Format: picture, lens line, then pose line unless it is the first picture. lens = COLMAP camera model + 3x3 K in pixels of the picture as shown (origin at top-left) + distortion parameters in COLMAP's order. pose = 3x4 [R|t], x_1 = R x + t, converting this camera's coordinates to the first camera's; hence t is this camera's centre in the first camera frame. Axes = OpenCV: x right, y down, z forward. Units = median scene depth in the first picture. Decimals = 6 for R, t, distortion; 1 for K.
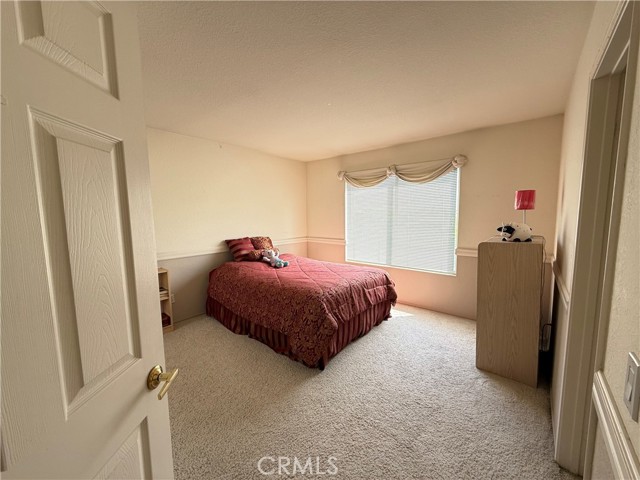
lens RADIAL K [[255.8, 0, 319.1], [0, 255.8, 238.1], [0, 0, 1]] dist [0.001281, -0.000254]
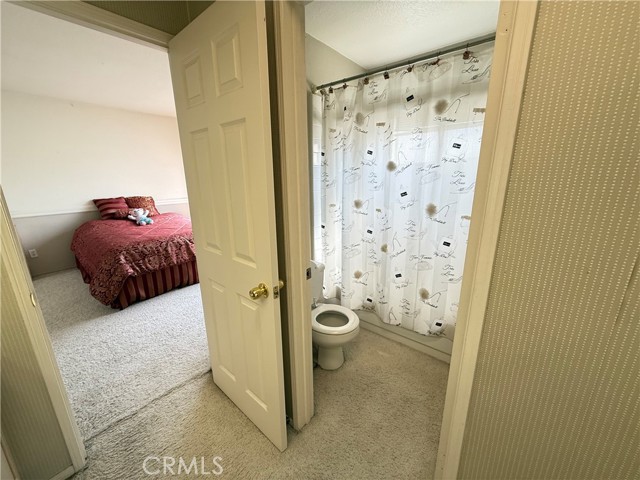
lens RADIAL K [[255.8, 0, 320.5], [0, 255.8, 240.3], [0, 0, 1]] dist [0.001281, -0.000254]
pose [[0.999735, 0.000475, 0.023008, 0.557948], [-0.004106, 0.987421, 0.158059, 0.003449], [-0.022643, -0.158111, 0.987162, -0.086265]]
